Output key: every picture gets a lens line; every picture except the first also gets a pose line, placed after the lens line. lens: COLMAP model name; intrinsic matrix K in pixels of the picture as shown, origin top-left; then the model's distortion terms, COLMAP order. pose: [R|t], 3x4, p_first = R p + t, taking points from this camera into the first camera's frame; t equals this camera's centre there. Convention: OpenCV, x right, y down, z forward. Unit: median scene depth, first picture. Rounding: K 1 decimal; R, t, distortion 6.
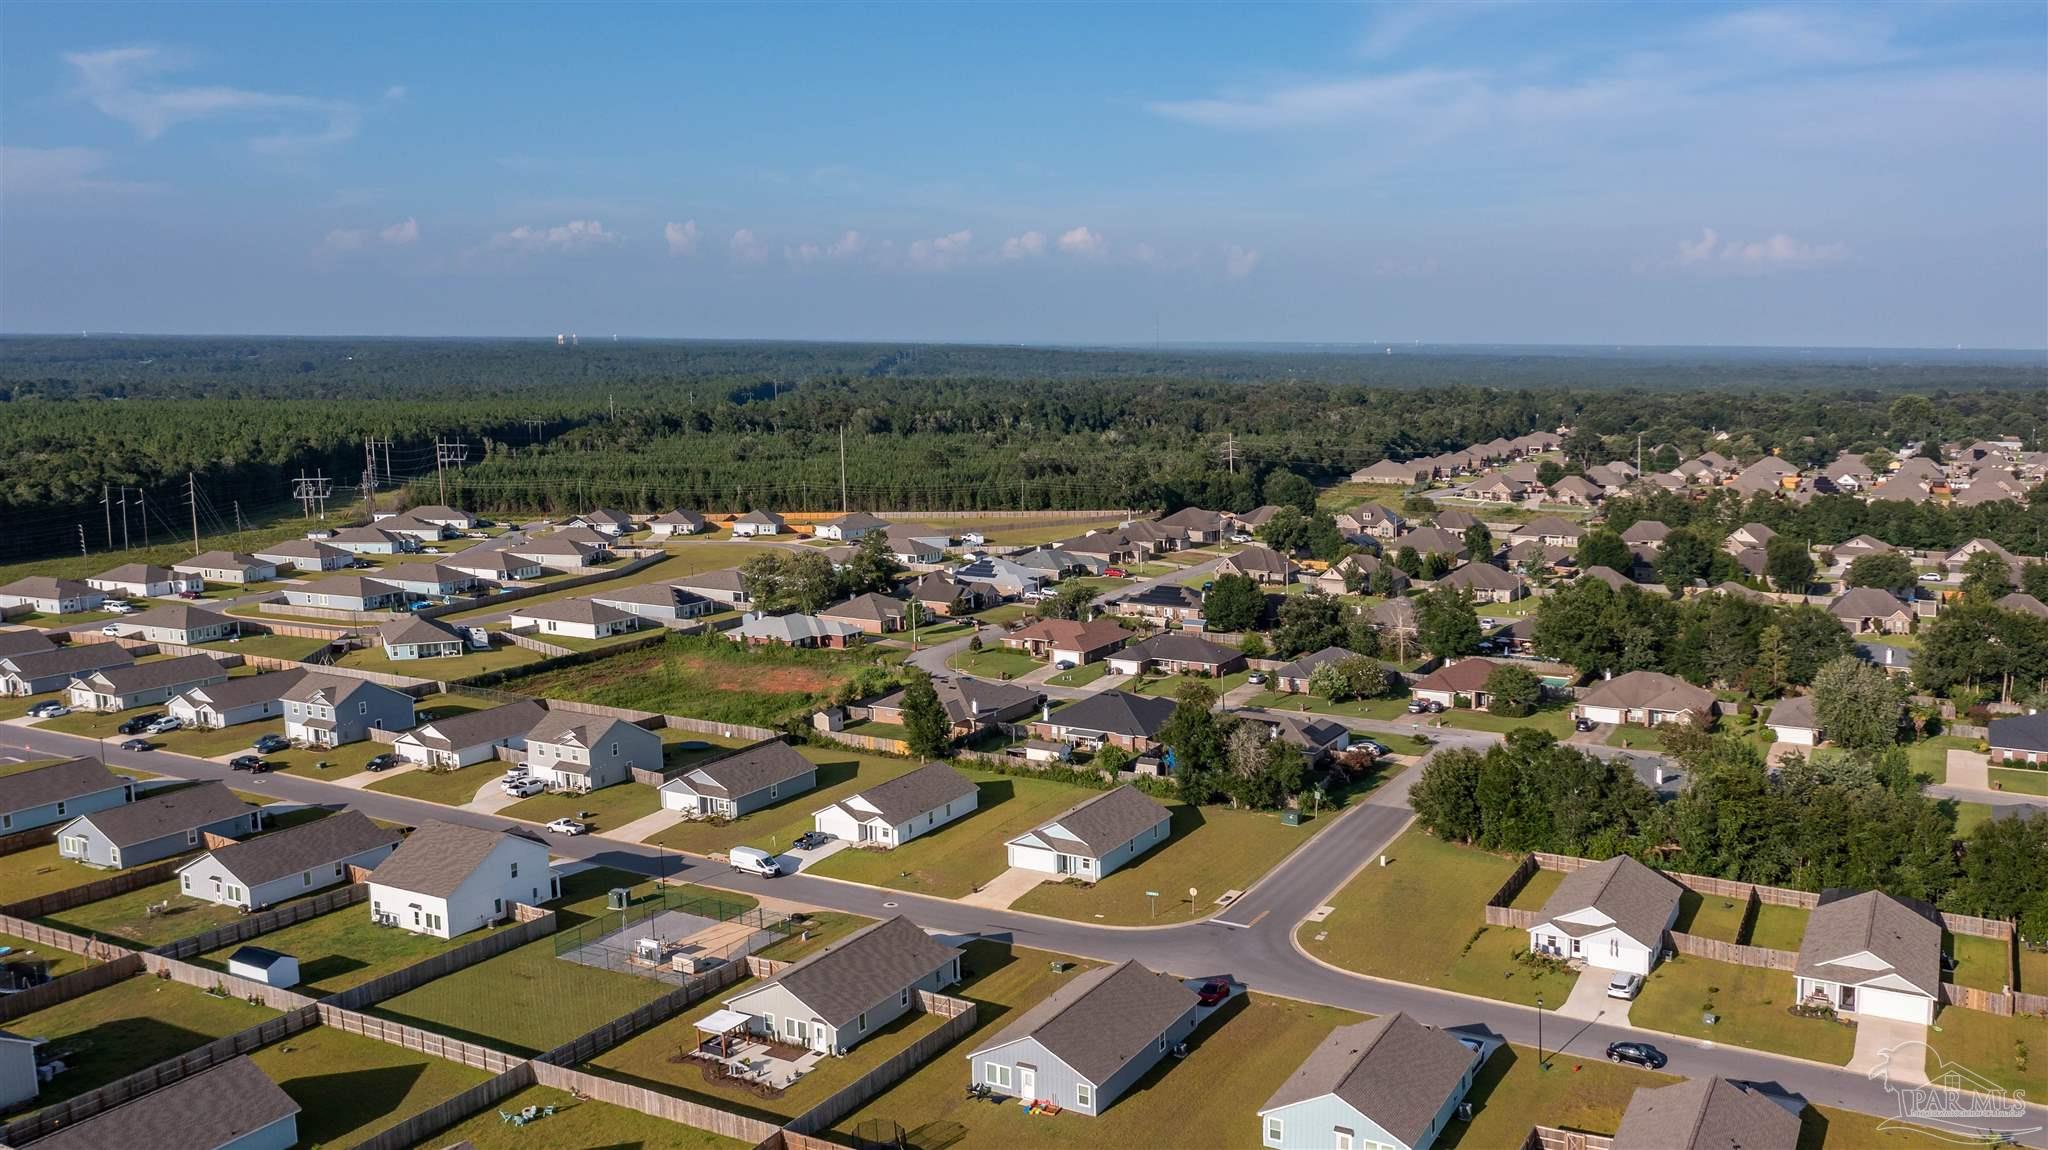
lens RADIAL K [[1691.8, 0, 1022.9], [0, 1691.8, 574.6], [0, 0, 1]] dist [-0.008099, 0.010433]
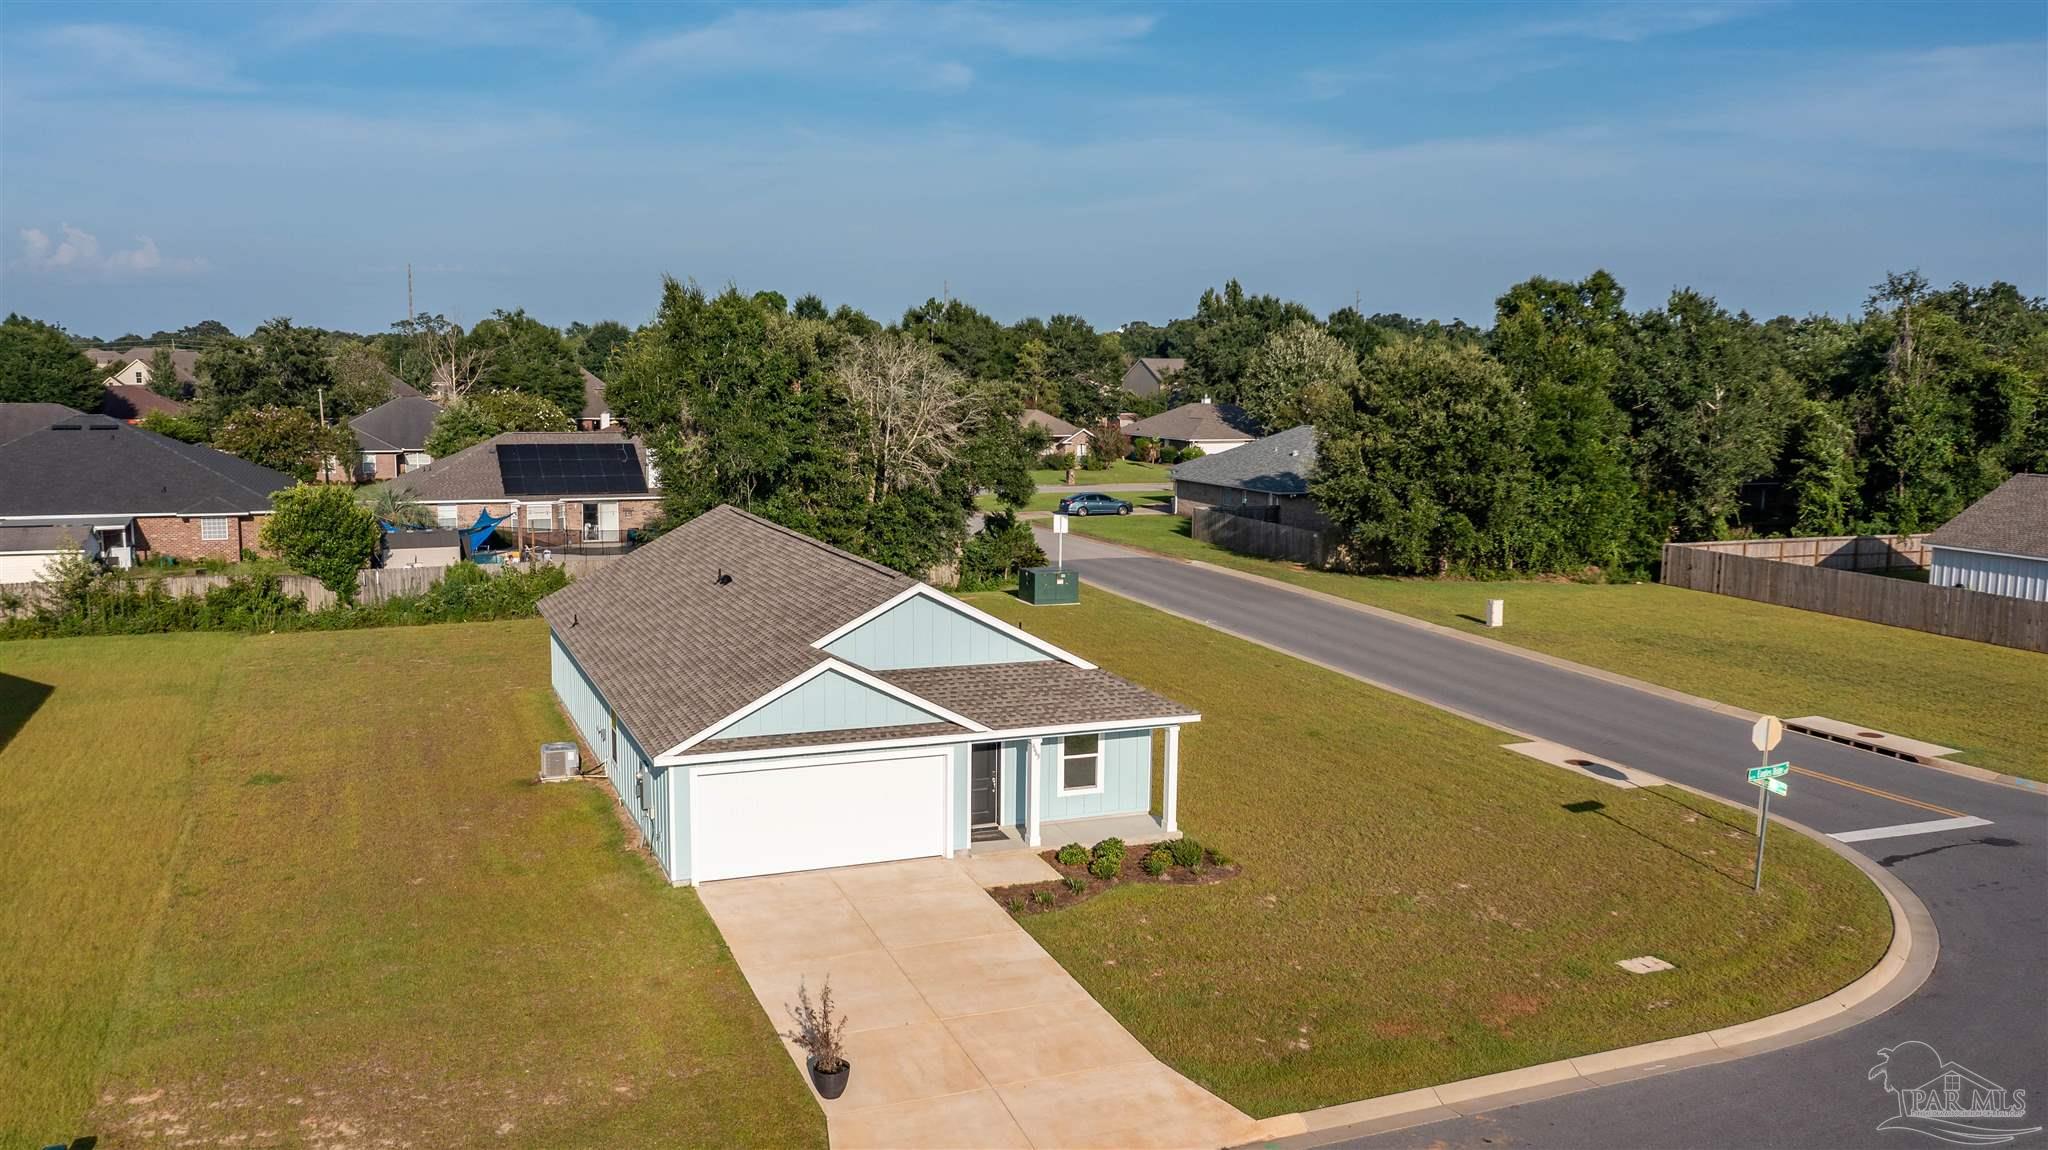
lens RADIAL K [[1616.0, 0, 1026.2], [0, 1616.0, 574.5], [0, 0, 1]] dist [-0.002893, 0.006173]
pose [[0.628372, -0.098776, 0.771616, -0.089708], [0.096381, 0.994149, 0.048773, 0.114128], [-0.771919, 0.043722, 0.634216, 0.724601]]
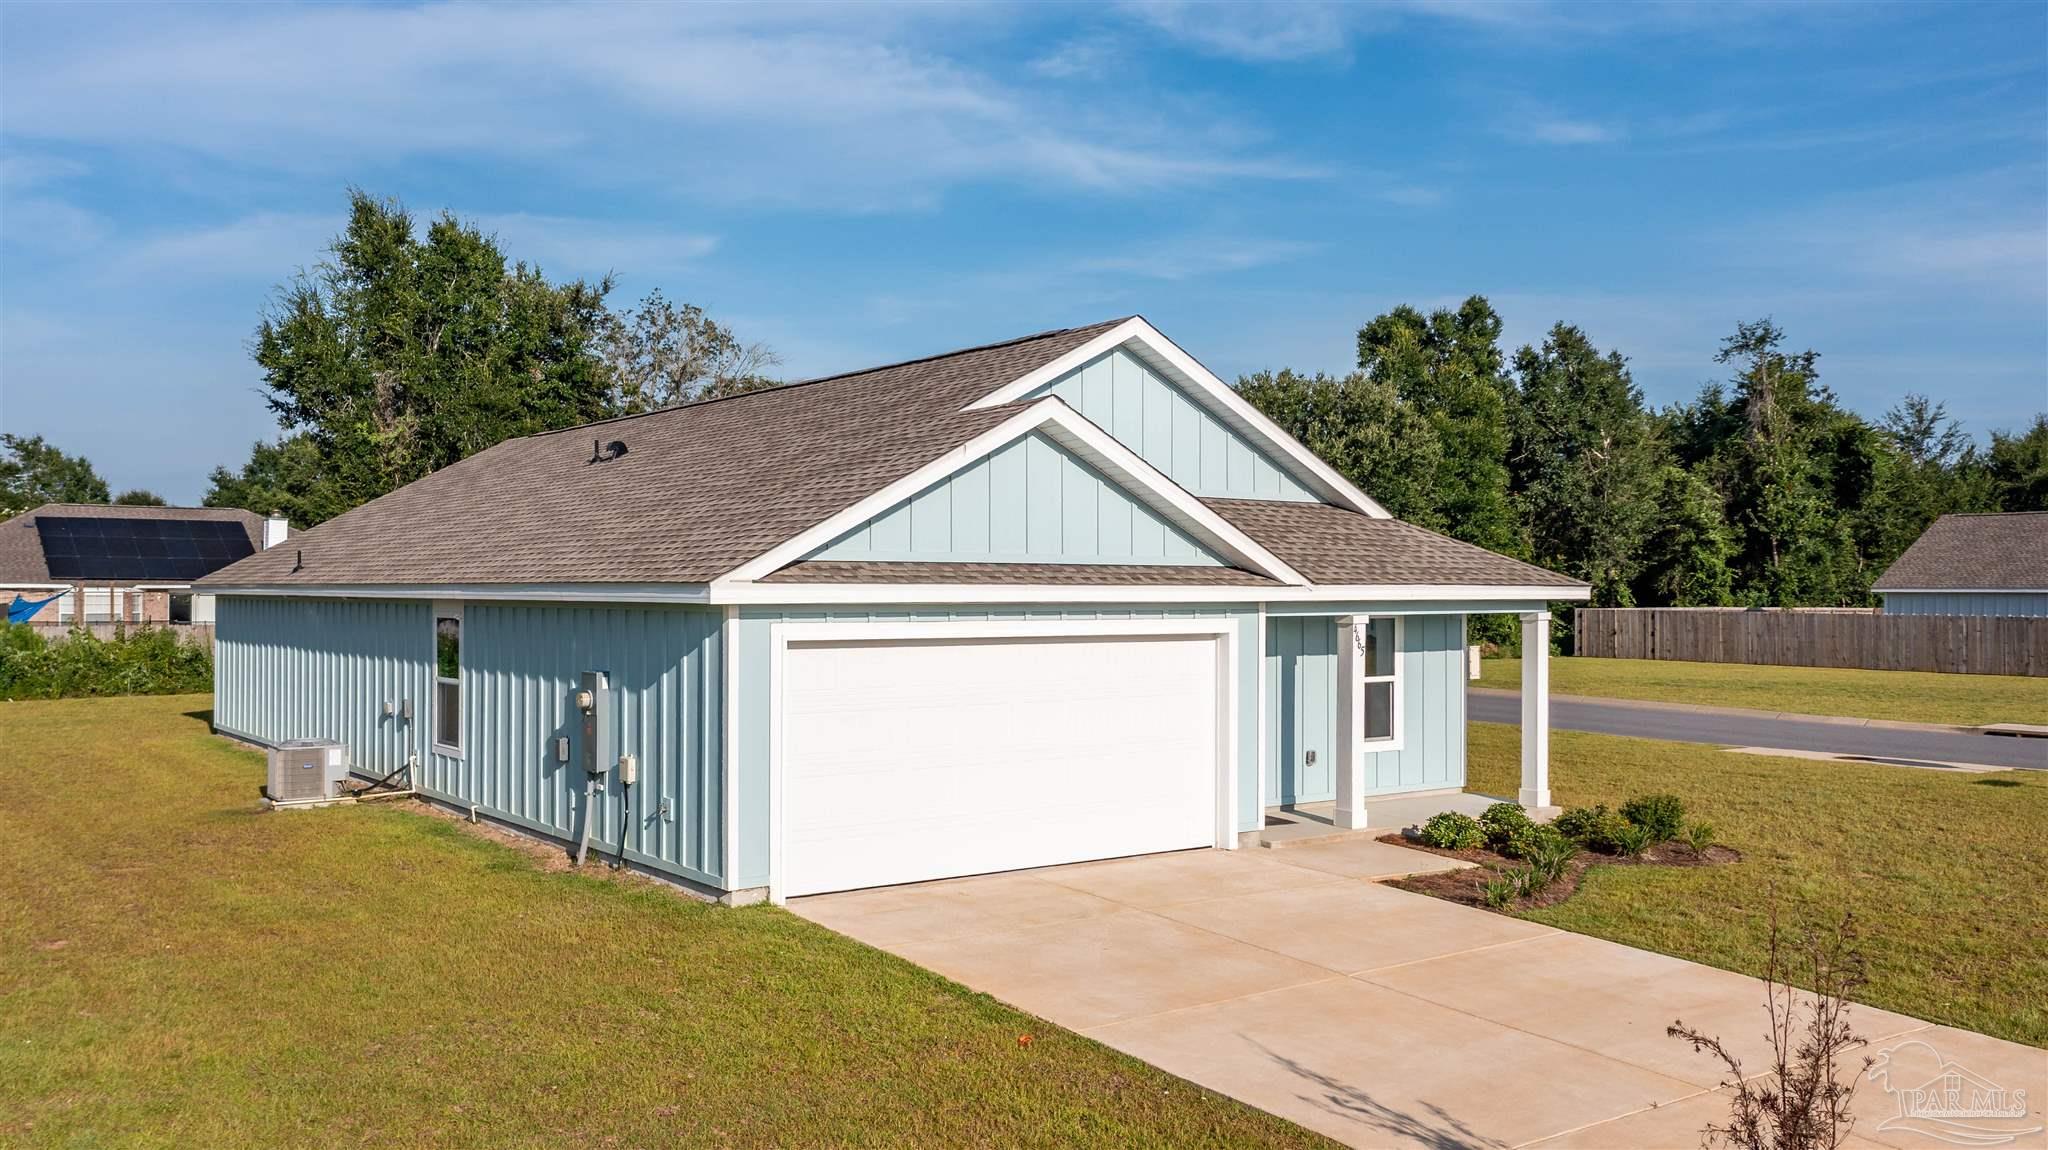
lens RADIAL K [[1691.8, 0, 1013.3], [0, 1691.8, 566.1], [0, 0, 1]] dist [-0.008099, 0.010433]
pose [[0.424344, 0.007534, 0.905470, -0.056698], [0.122872, 0.990237, -0.065822, 0.137376], [-0.897126, 0.139188, 0.419275, 0.799116]]
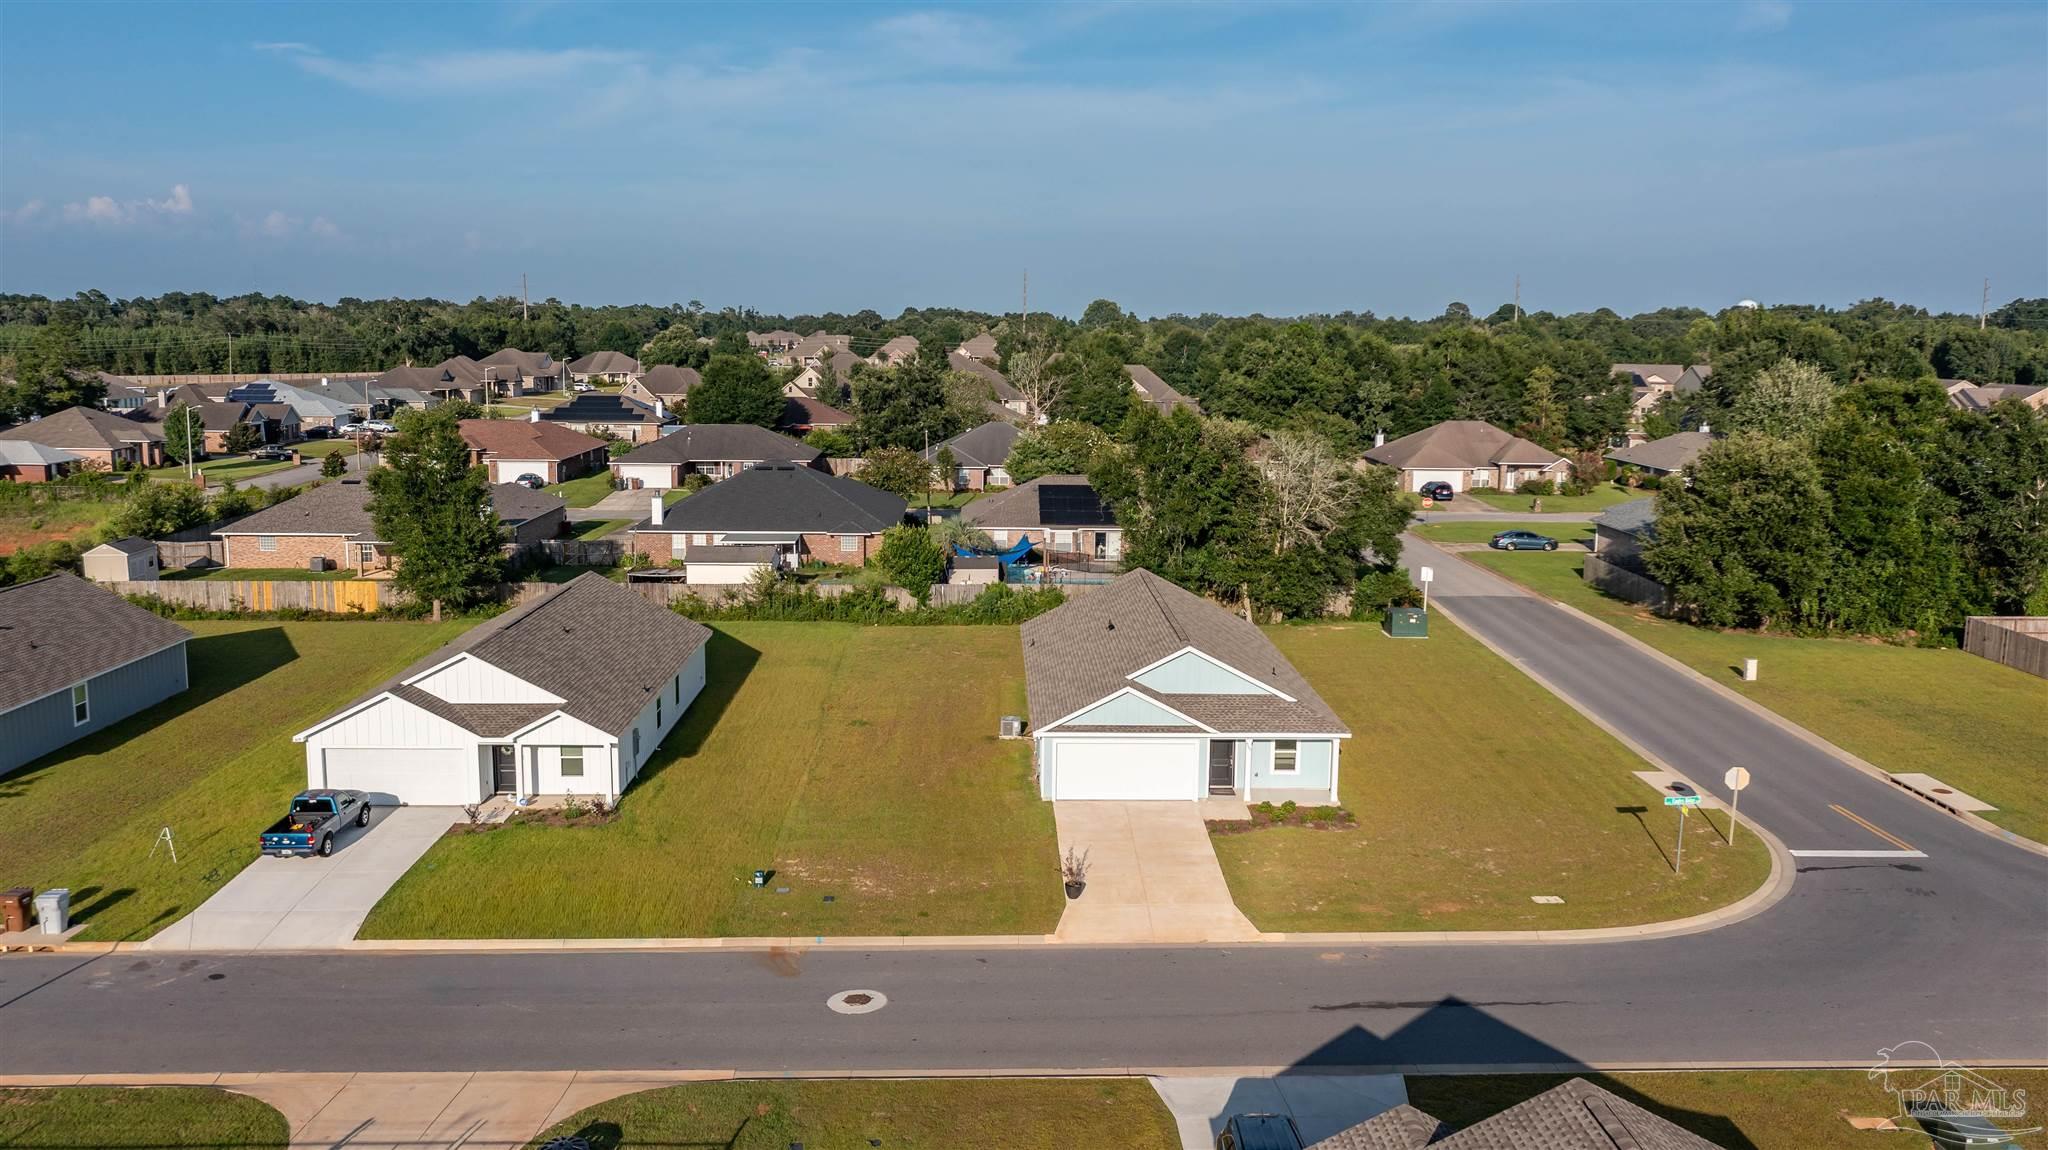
lens RADIAL K [[1616.0, 0, 1030.3], [0, 1616.0, 576.5], [0, 0, 1]] dist [-0.002893, 0.006173]
pose [[0.865375, -0.075079, 0.495469, -0.133440], [0.062125, 0.997159, 0.042594, 0.097036], [-0.497259, -0.006078, 0.867581, 0.610828]]
